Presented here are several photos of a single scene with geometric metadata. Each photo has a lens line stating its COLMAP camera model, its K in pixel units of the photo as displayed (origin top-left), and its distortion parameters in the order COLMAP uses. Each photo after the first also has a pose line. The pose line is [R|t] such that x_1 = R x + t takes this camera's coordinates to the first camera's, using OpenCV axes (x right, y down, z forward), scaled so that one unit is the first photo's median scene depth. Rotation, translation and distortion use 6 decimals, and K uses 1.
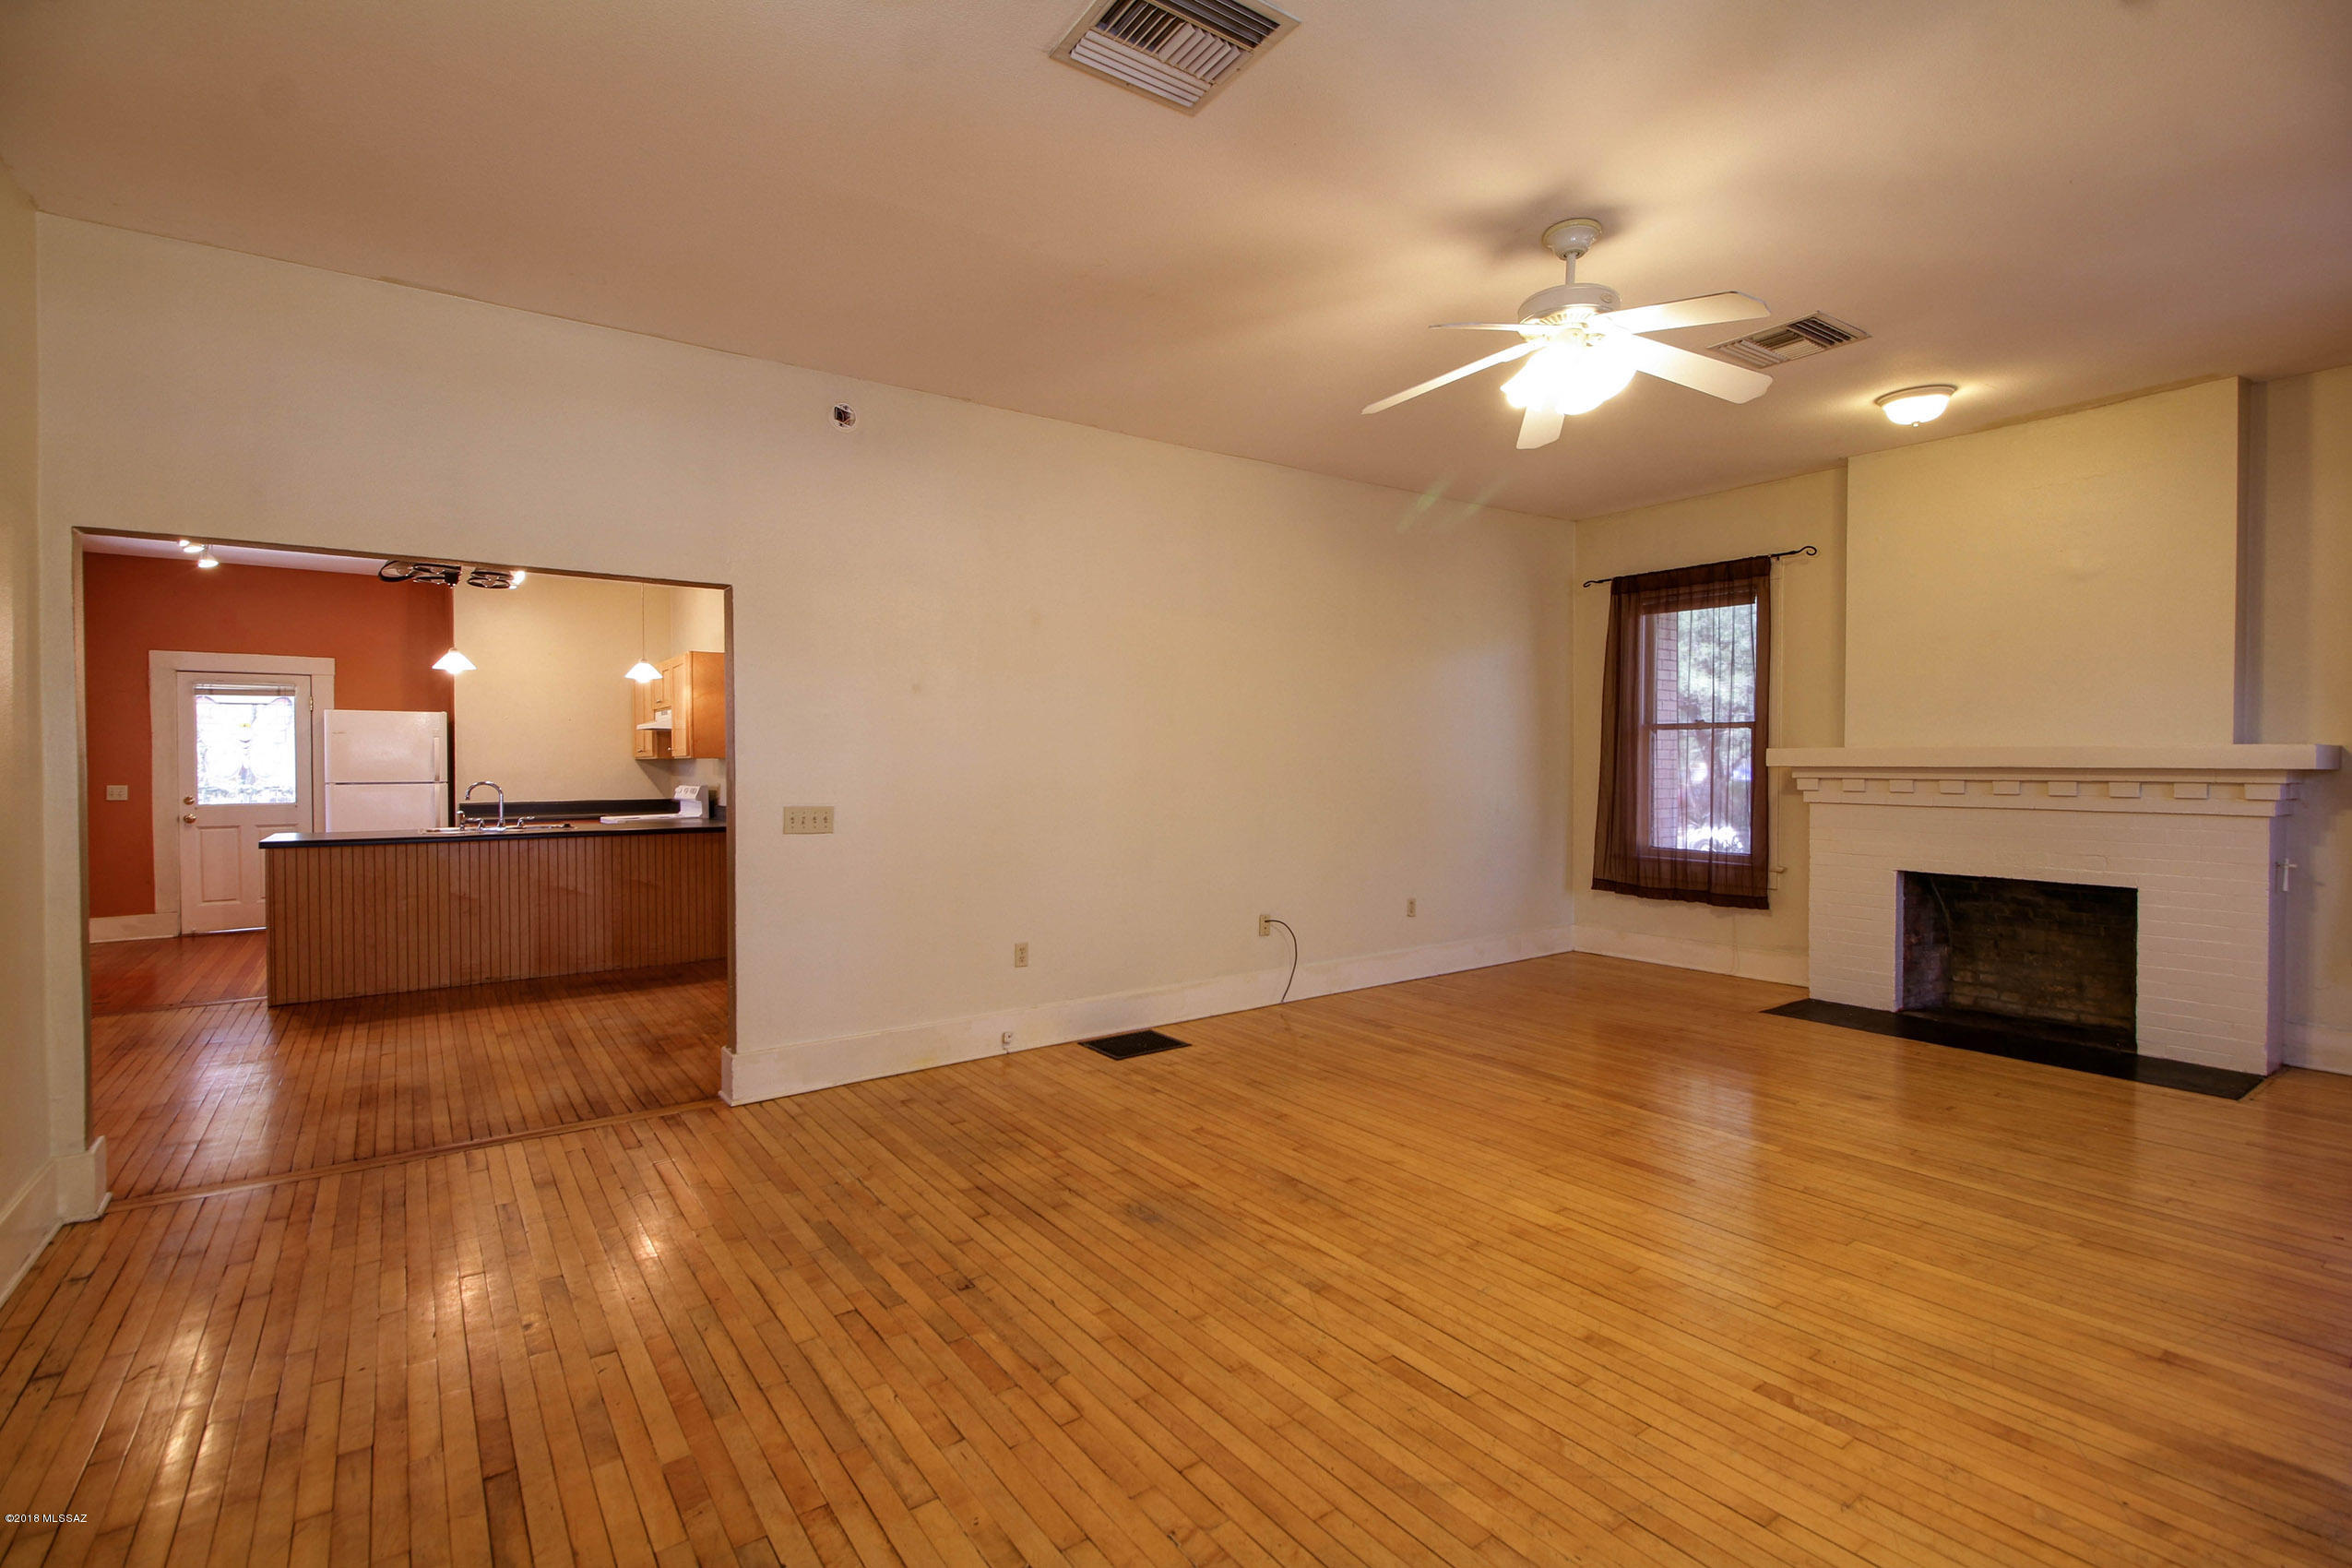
lens RADIAL K [[1079.5, 0, 1178.1], [0, 1079.5, 777.1], [0, 0, 1]] dist [0.009501, -0.002375]
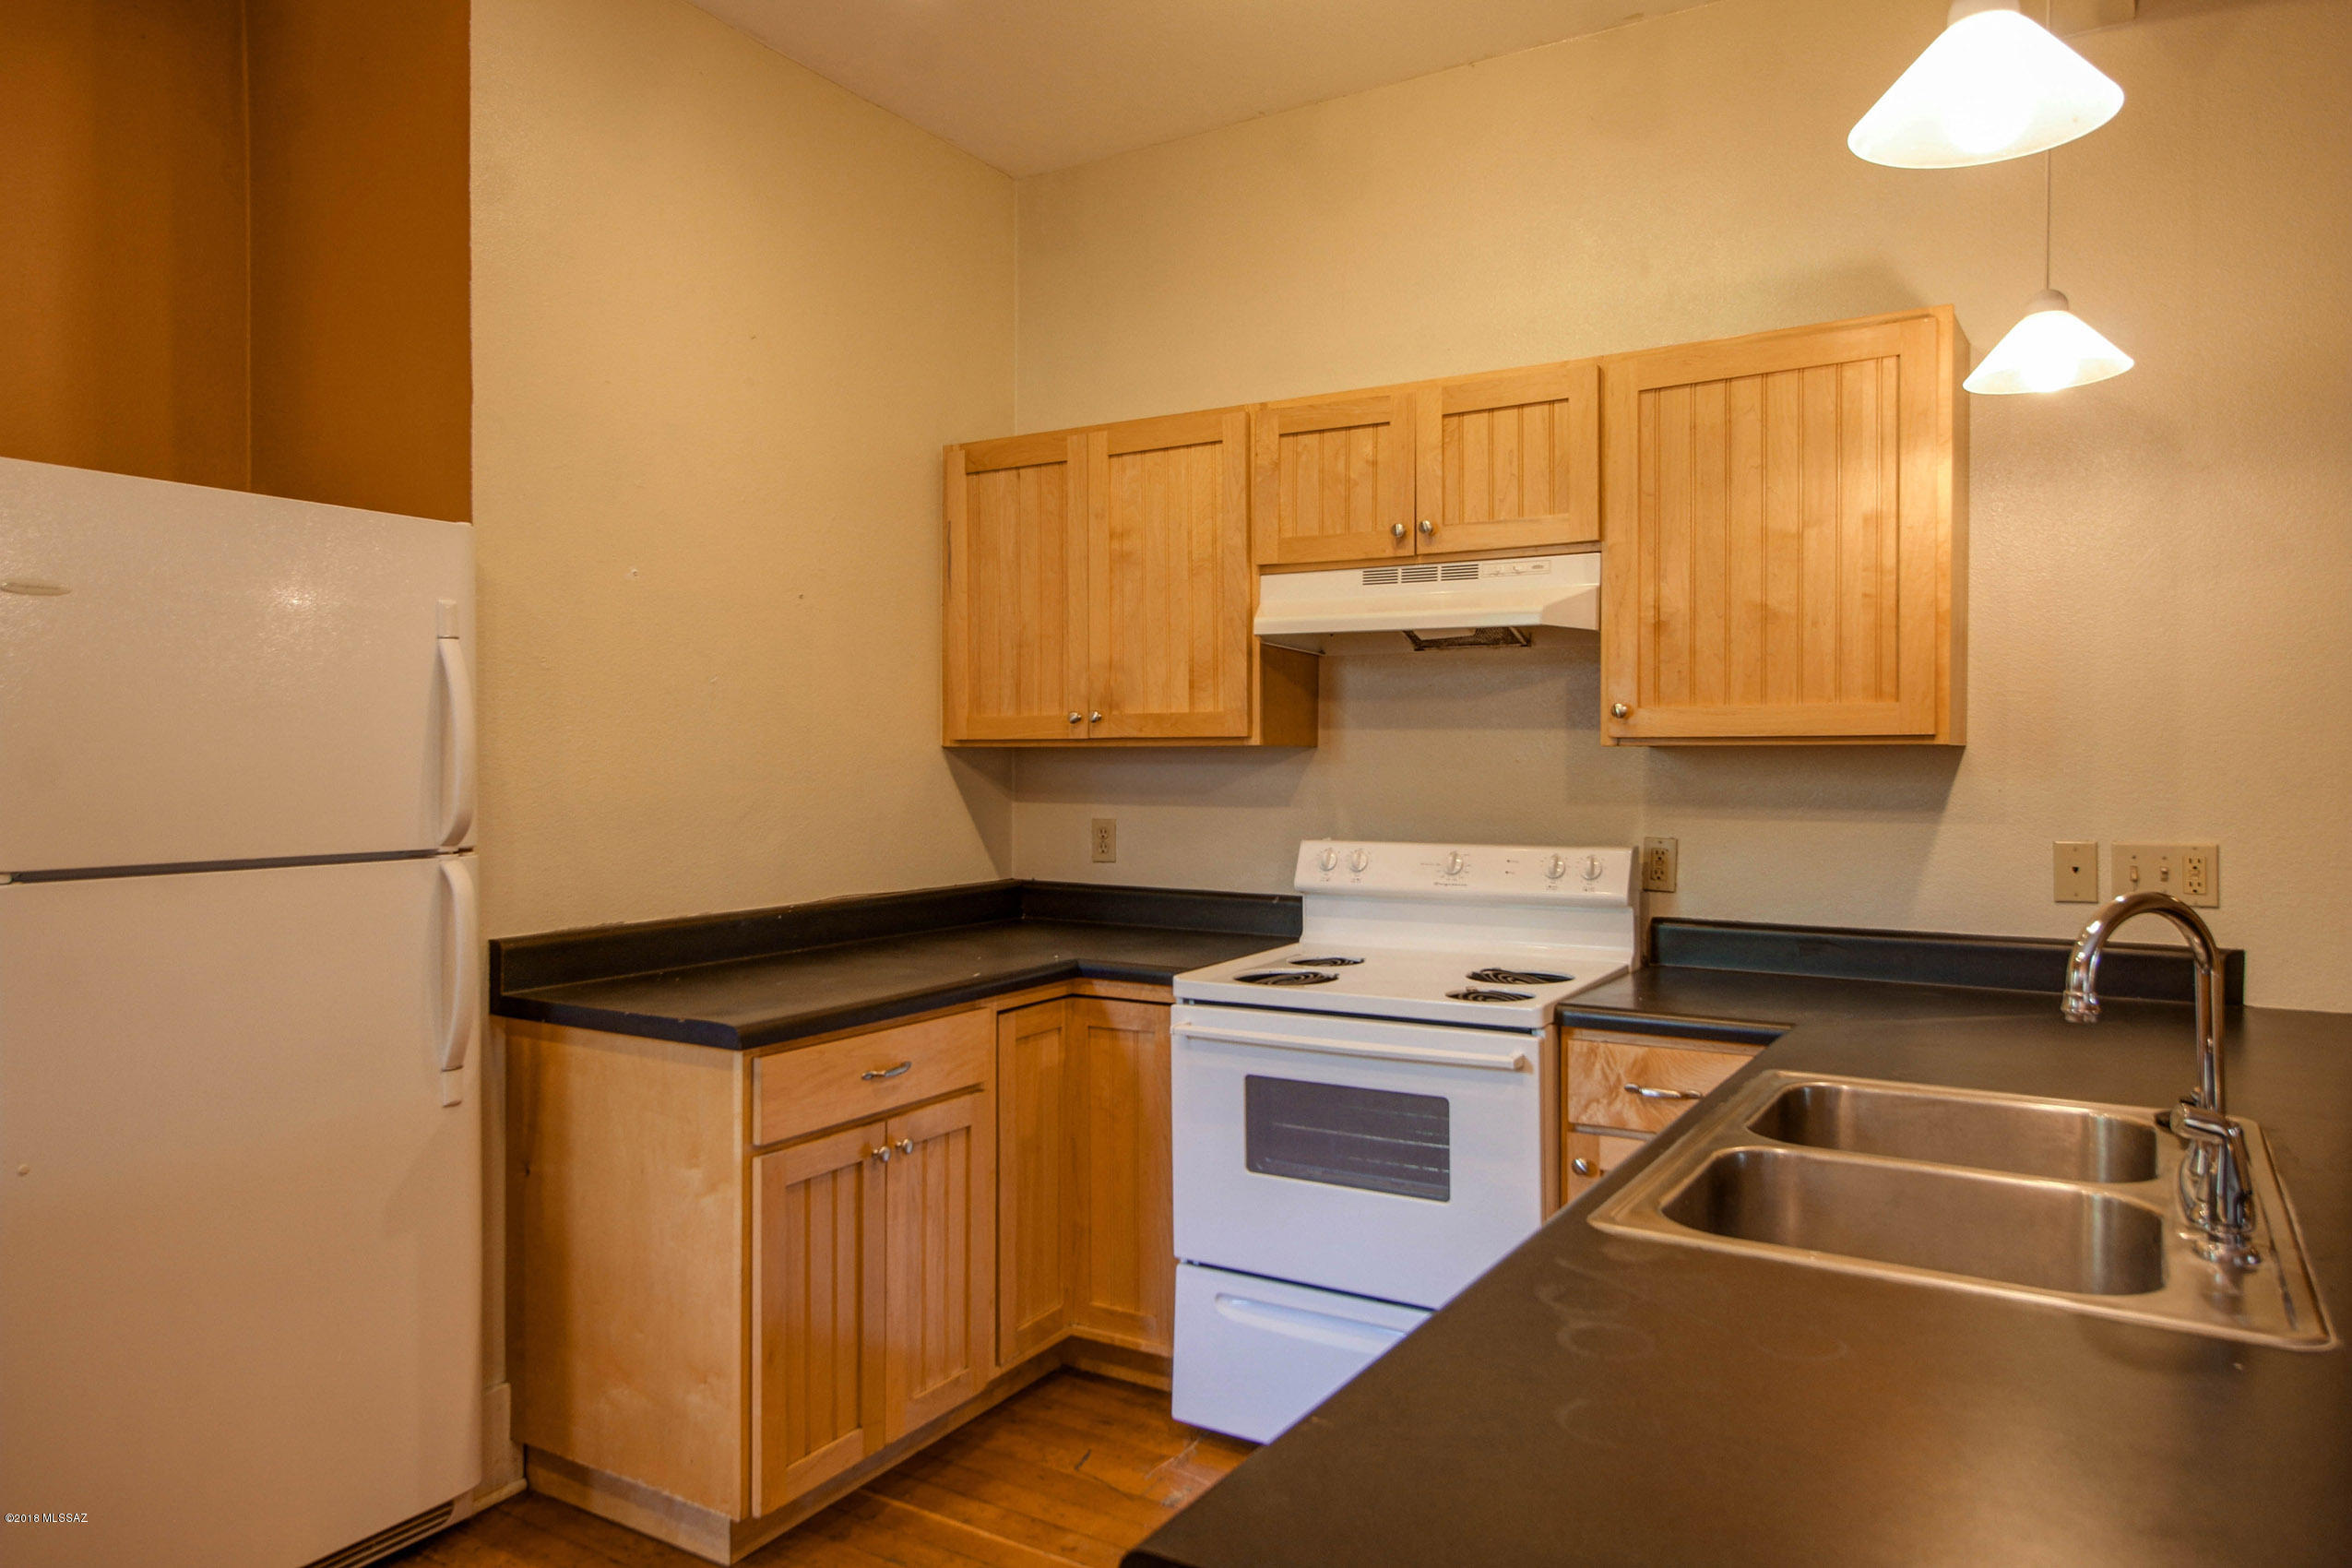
lens RADIAL K [[1534.2, 0, 1173.5], [0, 1534.2, 780.2], [0, 0, 1]] dist [0.028851, 0.000892]
pose [[0.925654, -0.004873, 0.378340, -0.863922], [0.003612, 0.999985, 0.004040, -0.013560], [-0.378354, -0.002373, 0.925658, 0.860624]]
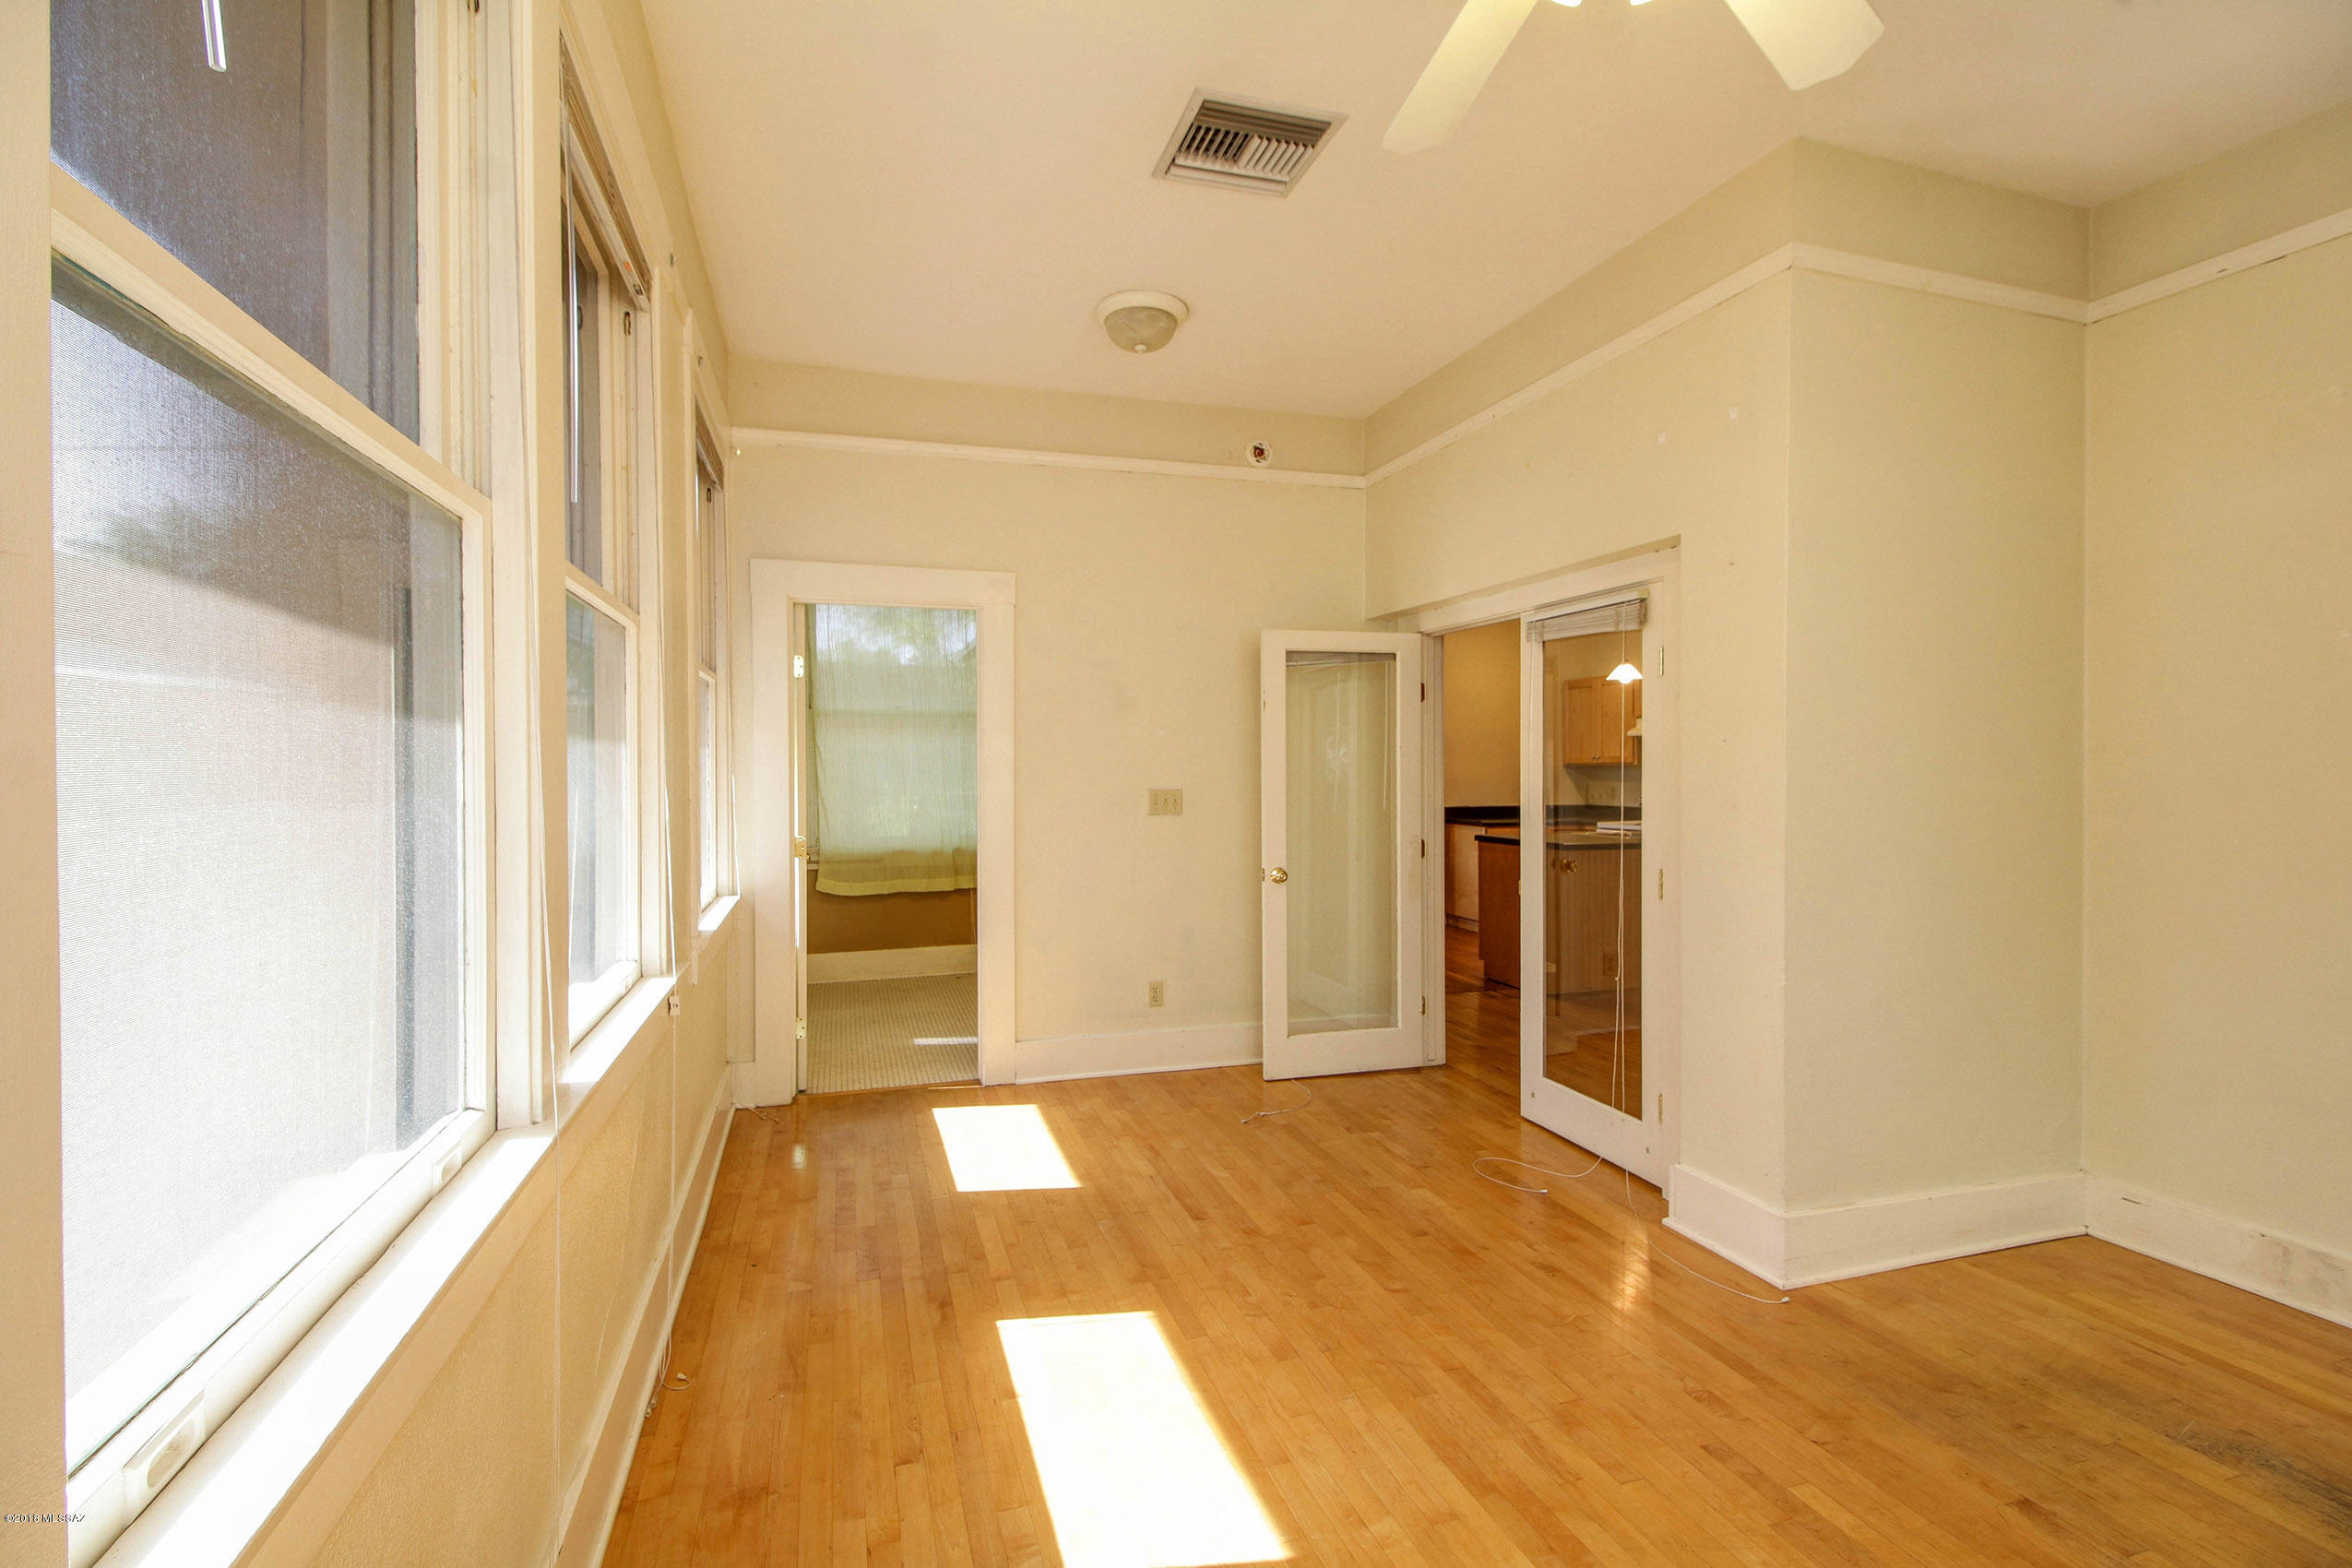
lens RADIAL K [[1079.5, 0, 1177.3], [0, 1079.5, 777.8], [0, 0, 1]] dist [0.009501, -0.002375]
pose [[0.948871, 0.000547, -0.315663, -0.757405], [-0.002422, 0.999982, -0.005546, 0.003249], [0.315655, 0.006027, 0.948855, -0.137077]]
